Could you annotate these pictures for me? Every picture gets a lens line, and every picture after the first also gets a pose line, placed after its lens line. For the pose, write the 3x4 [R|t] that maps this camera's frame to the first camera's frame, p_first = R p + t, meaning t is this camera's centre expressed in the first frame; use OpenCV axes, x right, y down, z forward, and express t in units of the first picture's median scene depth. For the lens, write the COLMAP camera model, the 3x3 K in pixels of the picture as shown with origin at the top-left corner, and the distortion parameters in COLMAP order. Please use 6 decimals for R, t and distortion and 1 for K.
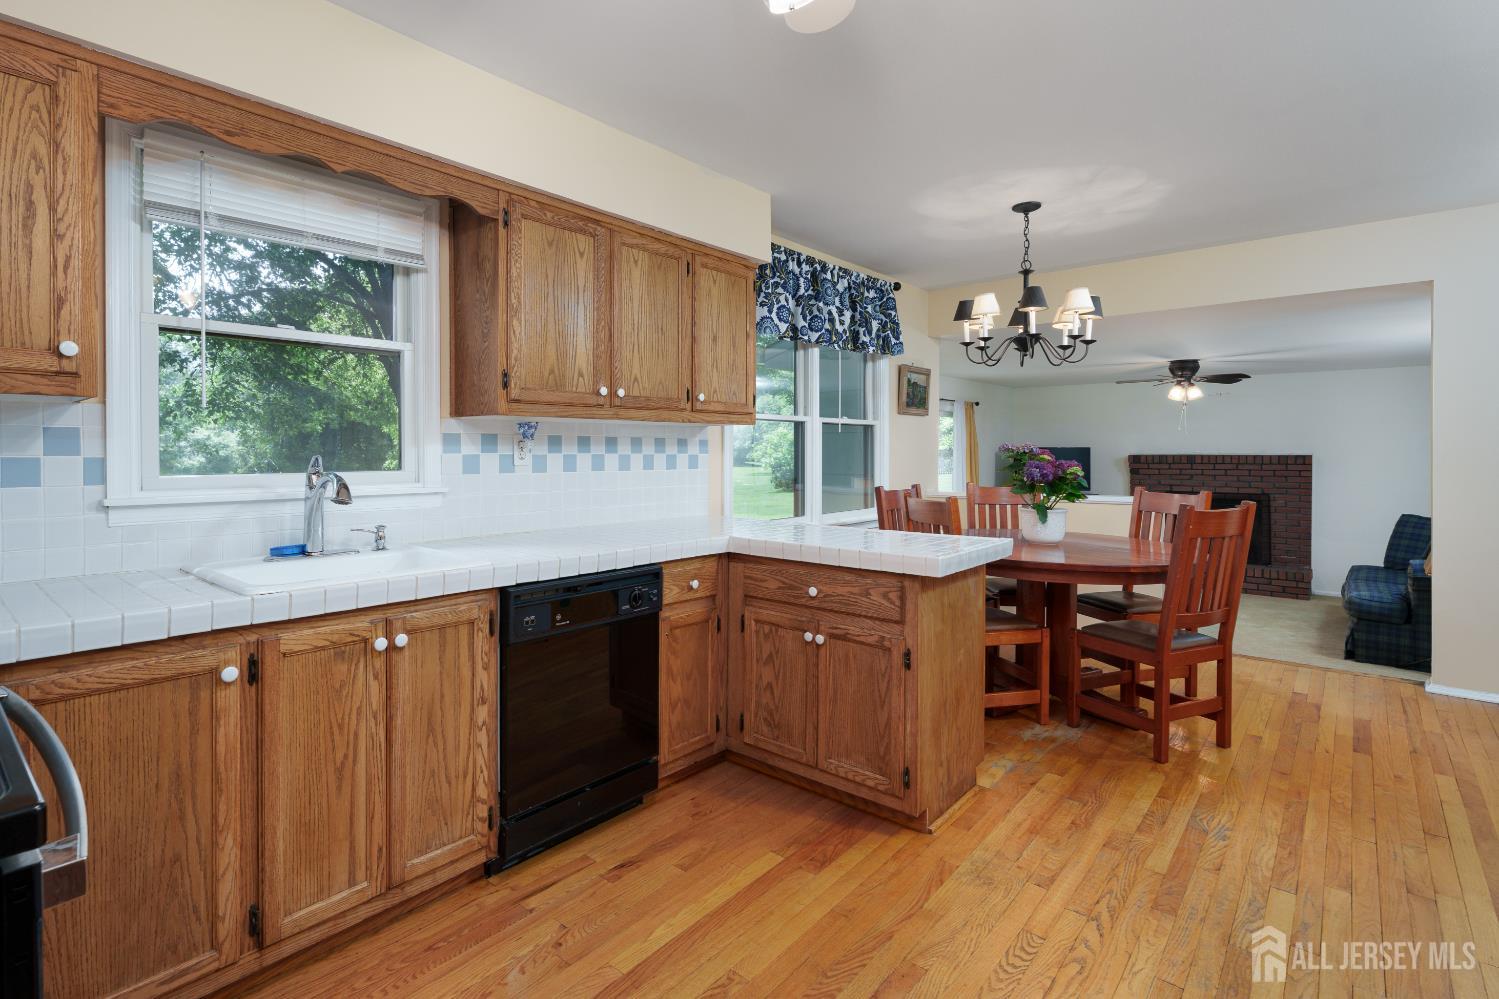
lens RADIAL K [[728.6, 0, 716.7], [0, 728.6, 458.5], [0, 0, 1]] dist [0.002748, 0.002065]
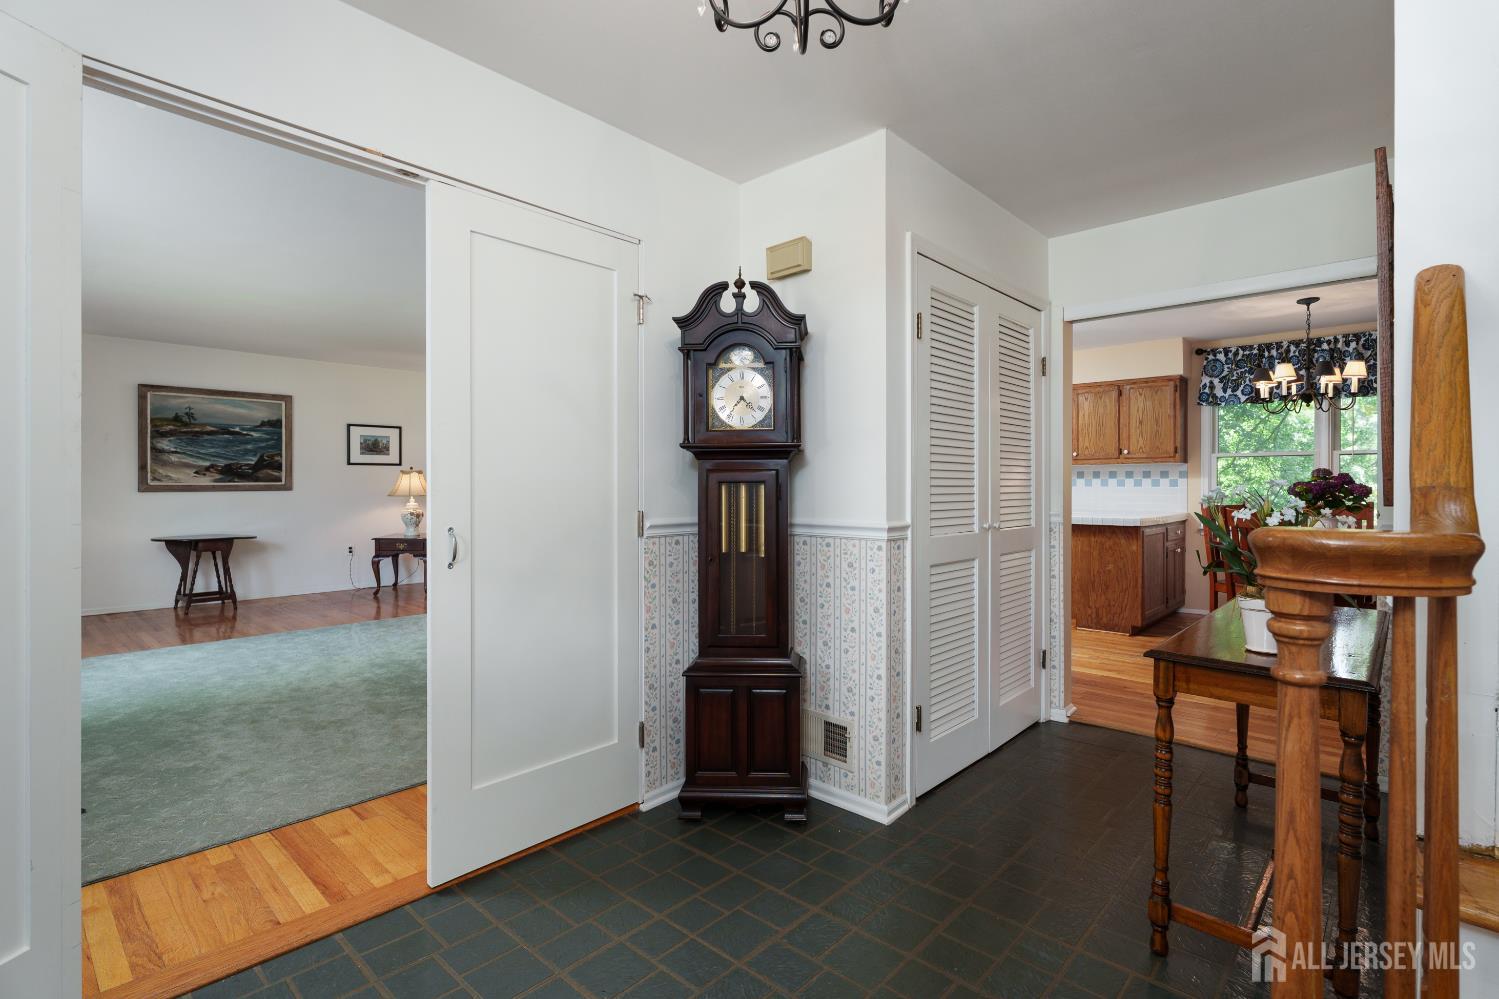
lens RADIAL K [[728.6, 0, 754.2], [0, 728.6, 489.8], [0, 0, 1]] dist [0.002748, 0.002065]
pose [[-0.026643, 0.009001, -0.999604, 1.457975], [-0.005577, 0.999943, 0.009152, 0.009153], [0.999629, 0.005819, -0.026592, -0.022392]]
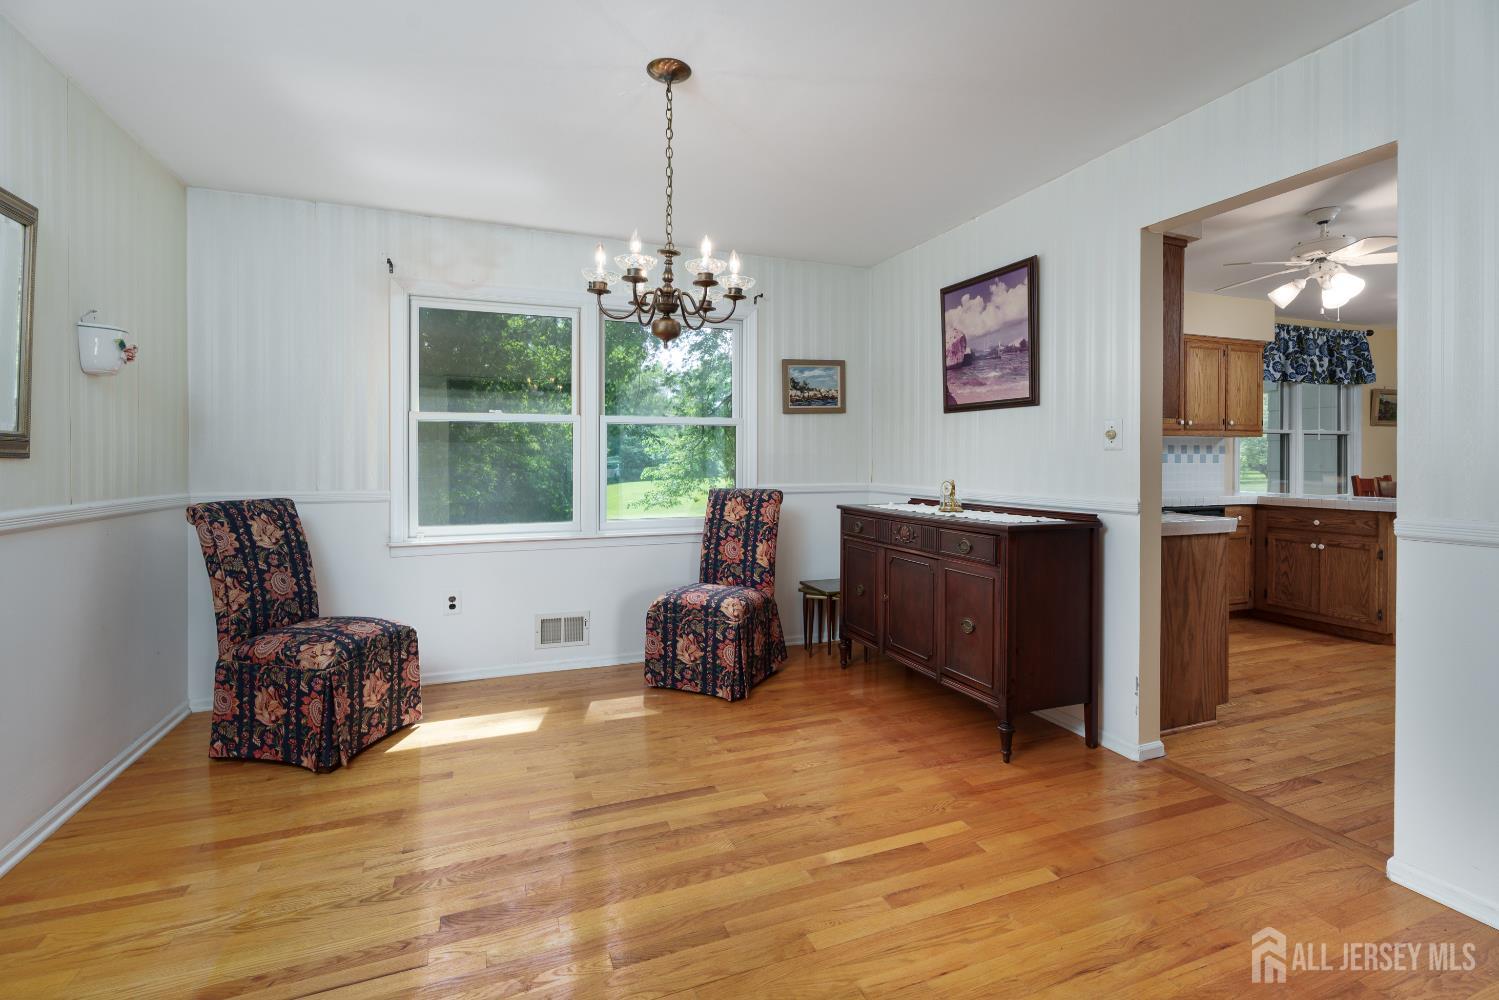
lens RADIAL K [[678.5, 0, 752.0], [0, 678.5, 467.3], [0, 0, 1]] dist [0.000507, 0.001209]
pose [[0.883844, 0.002894, -0.467773, -0.196214], [-0.002414, 0.999996, 0.001625, 0.019013], [0.467776, -0.000307, 0.883847, -0.728926]]
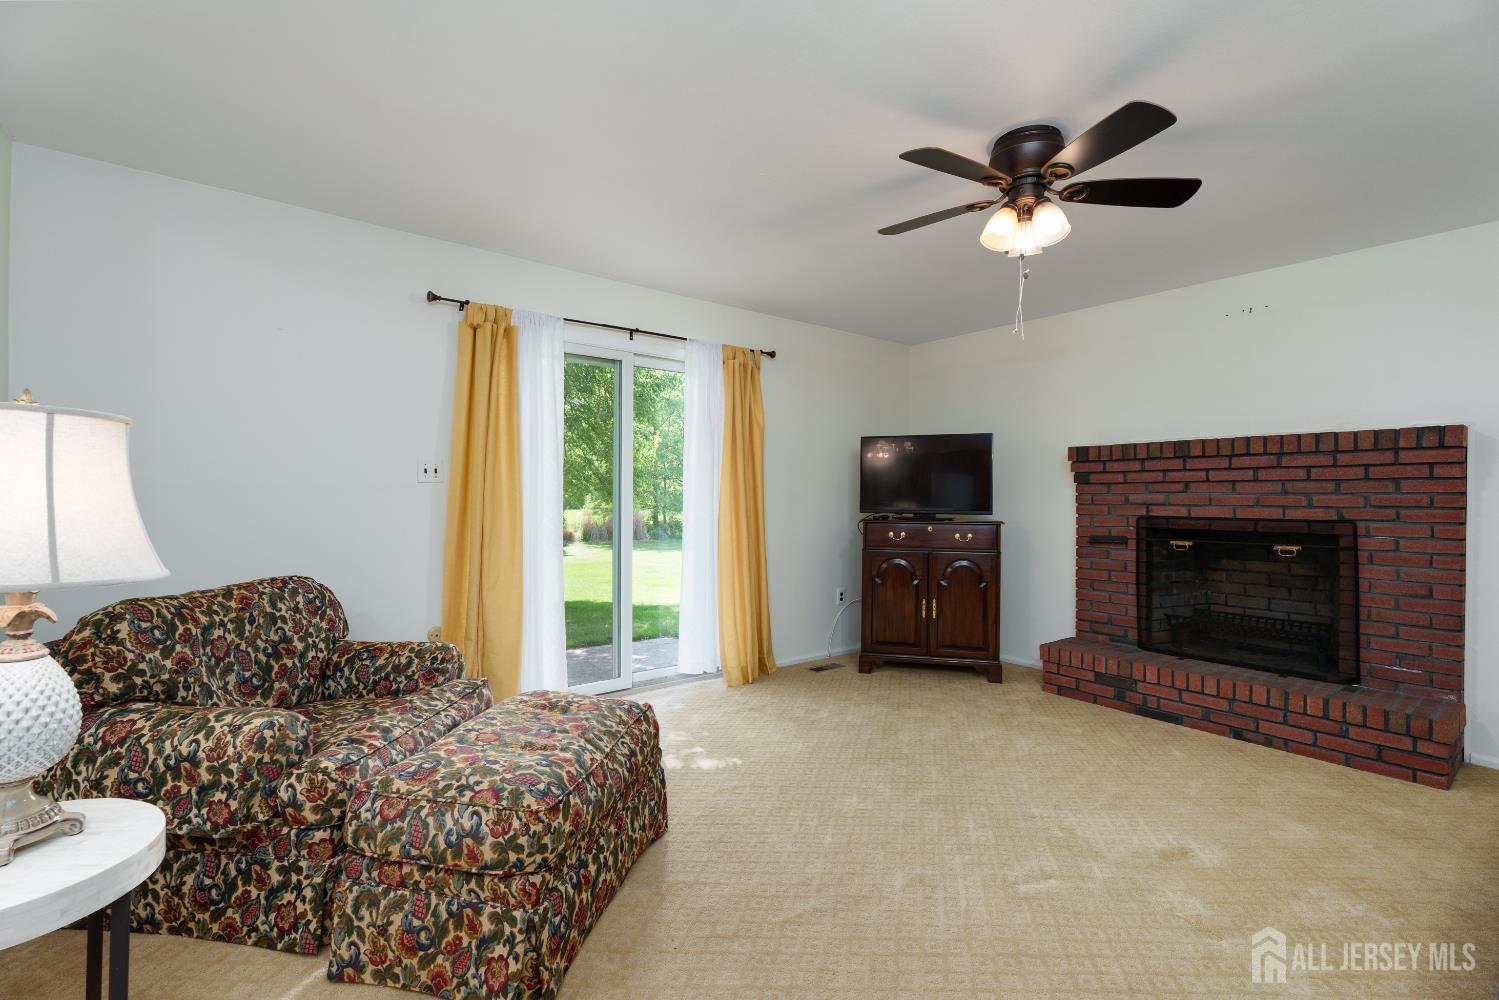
lens RADIAL K [[678.5, 0, 749.8], [0, 678.5, 497.6], [0, 0, 1]] dist [0.000507, 0.001209]
pose [[0.983381, 0.005402, -0.181475, 0.866308], [-0.006588, 0.999961, -0.005934, 0.072089], [0.181436, 0.007031, 0.983378, 0.976710]]
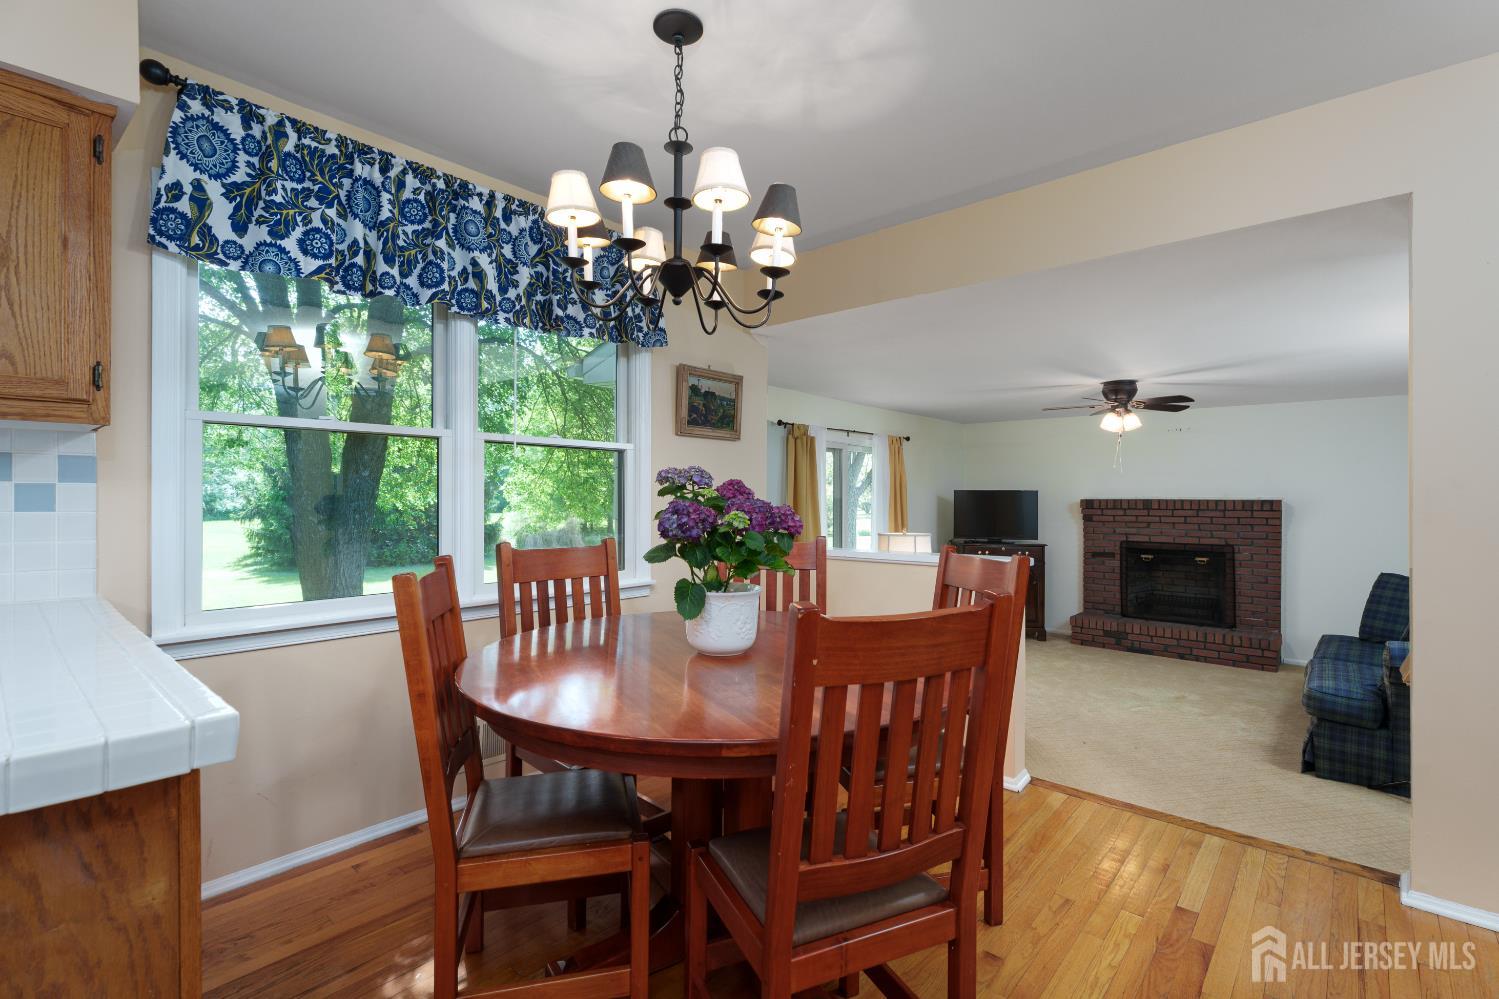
lens RADIAL K [[678.5, 0, 785.5], [0, 678.5, 497.1], [0, 0, 1]] dist [0.000507, 0.001209]
pose [[0.999733, 0.005420, 0.022451, 0.386728], [-0.005183, 0.999930, -0.010611, 0.005919], [-0.022507, 0.010492, 0.999692, 0.389220]]
